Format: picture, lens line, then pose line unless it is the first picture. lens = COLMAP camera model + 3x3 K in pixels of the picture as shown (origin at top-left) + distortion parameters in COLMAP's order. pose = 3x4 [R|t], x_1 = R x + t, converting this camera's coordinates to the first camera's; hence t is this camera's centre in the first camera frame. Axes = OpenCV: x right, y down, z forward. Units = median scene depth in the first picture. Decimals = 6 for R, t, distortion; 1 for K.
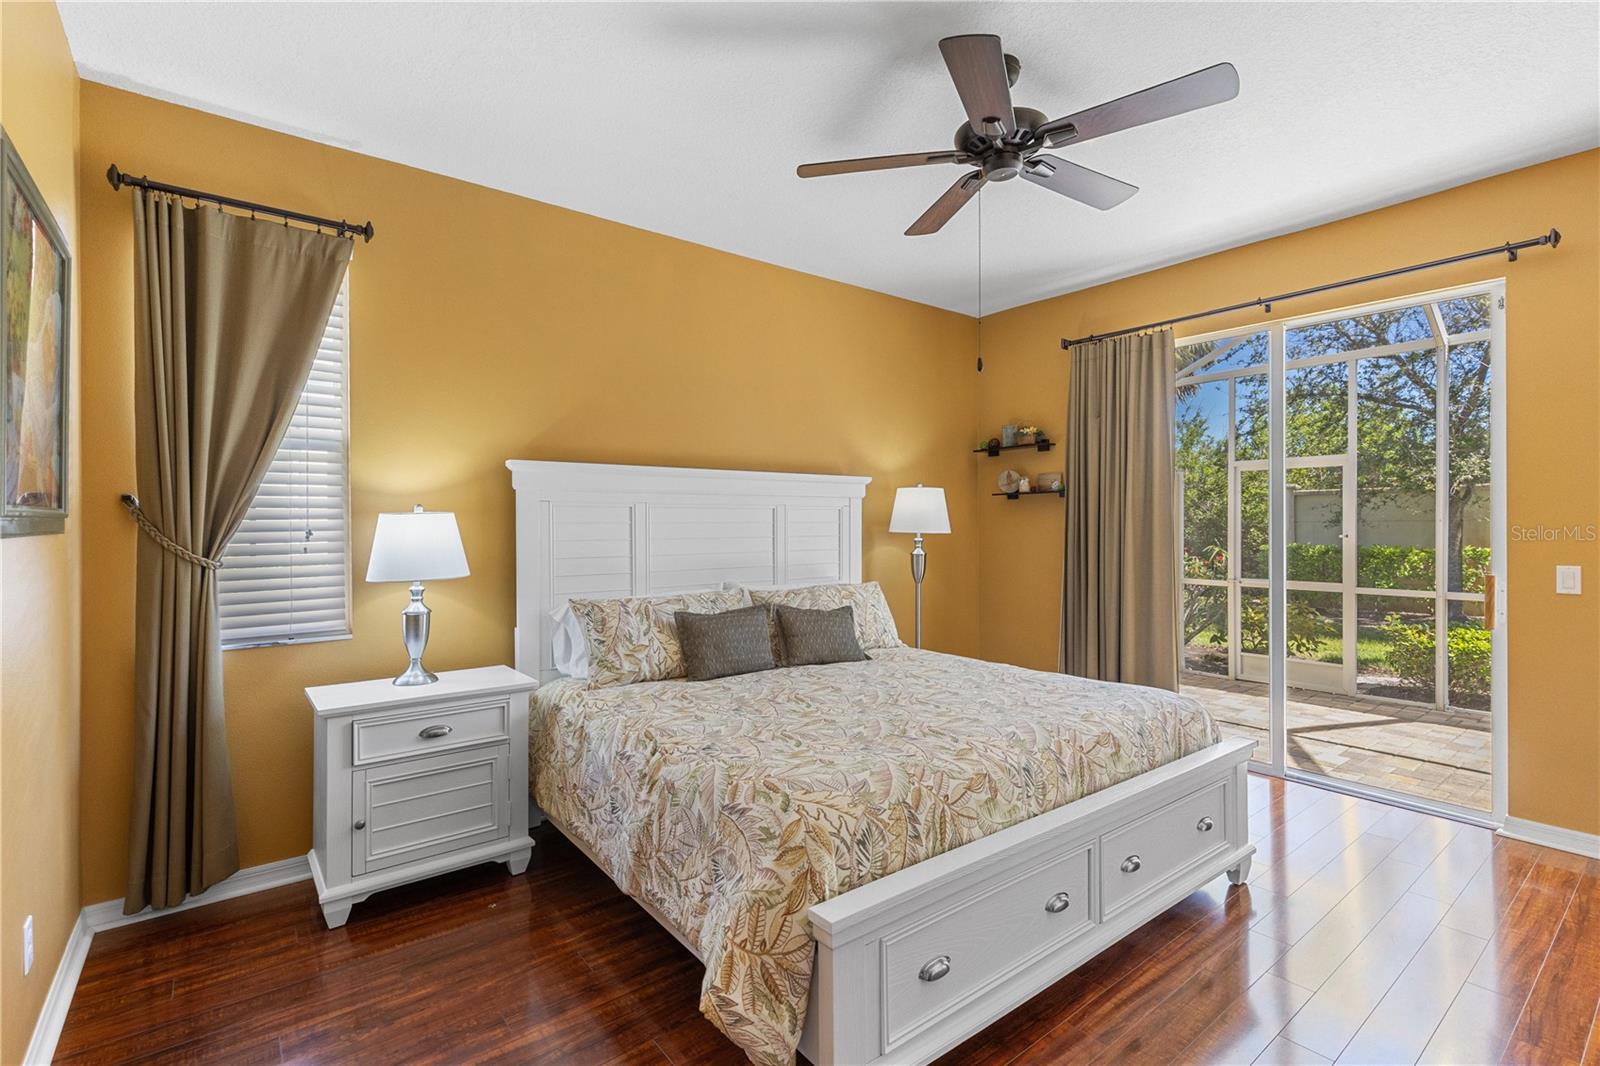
lens RADIAL K [[736.2, 0, 800.0], [0, 736.2, 533.0], [0, 0, 1]] dist [0.004068, 0.000352]
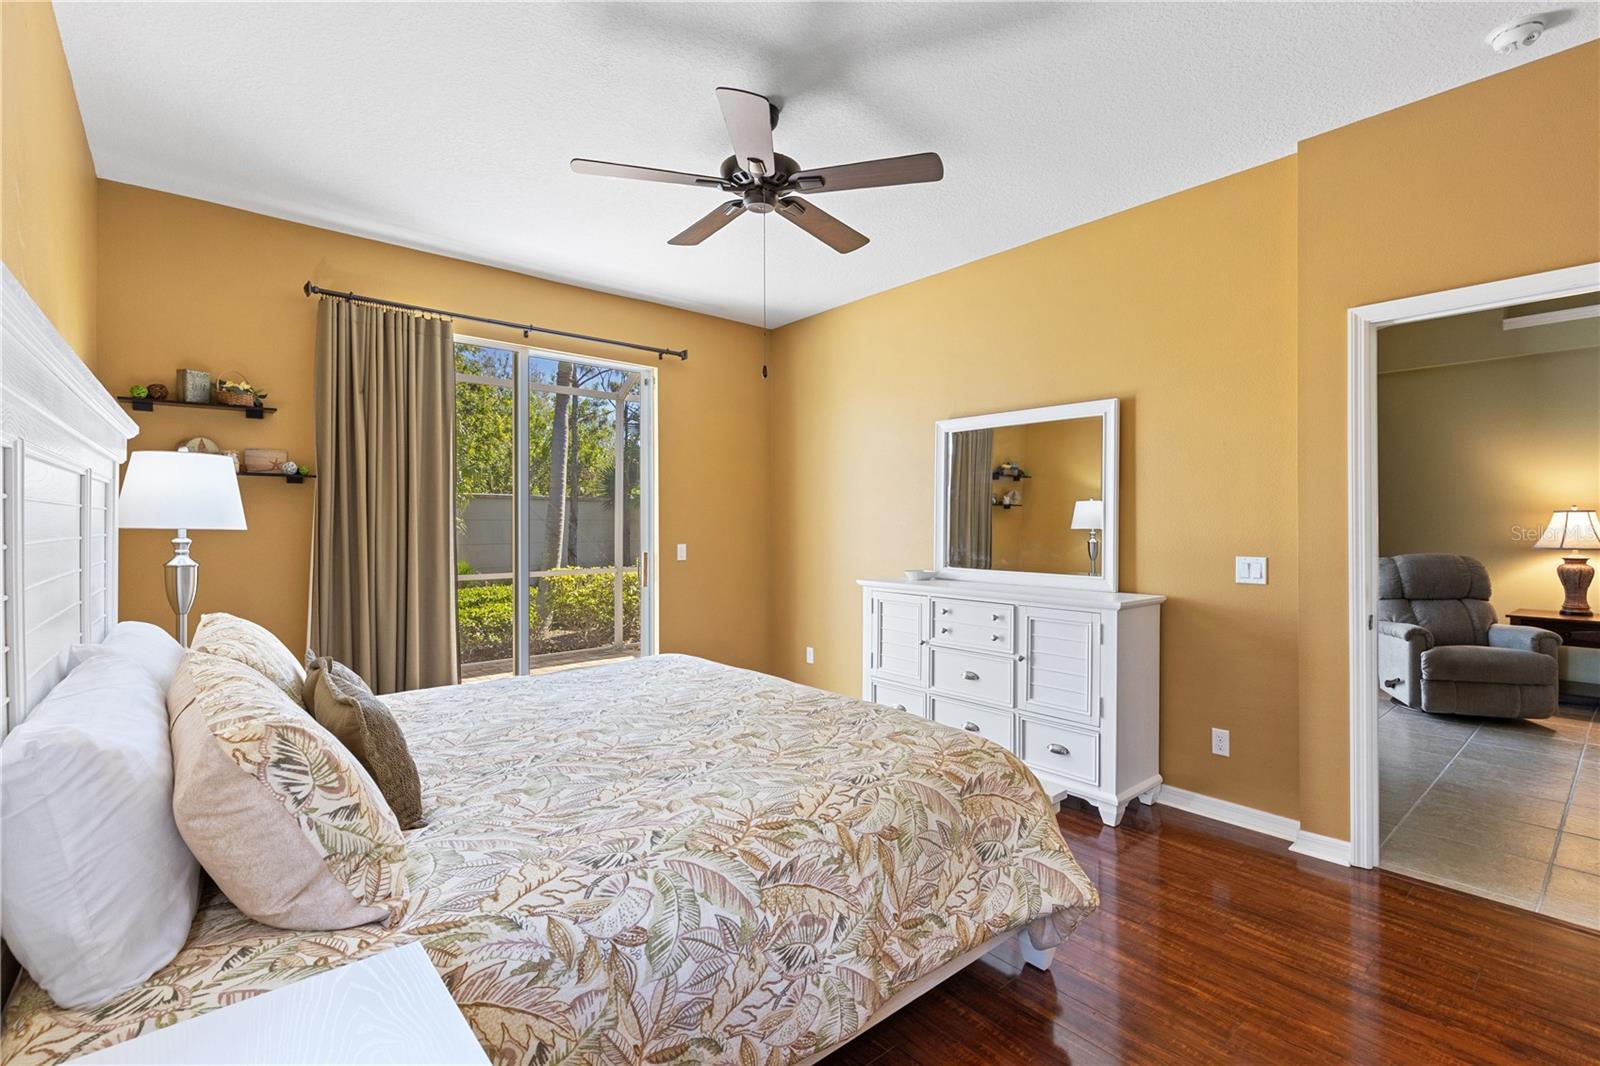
lens RADIAL K [[723.9, 0, 800.0], [0, 723.9, 533.0], [0, 0, 1]] dist [0.002295, 0.000526]
pose [[-0.040606, -0.010076, 0.999124, -0.855474], [0.010621, 0.999888, 0.010516, 0.003566], [-0.999119, 0.011039, -0.040495, 0.997411]]
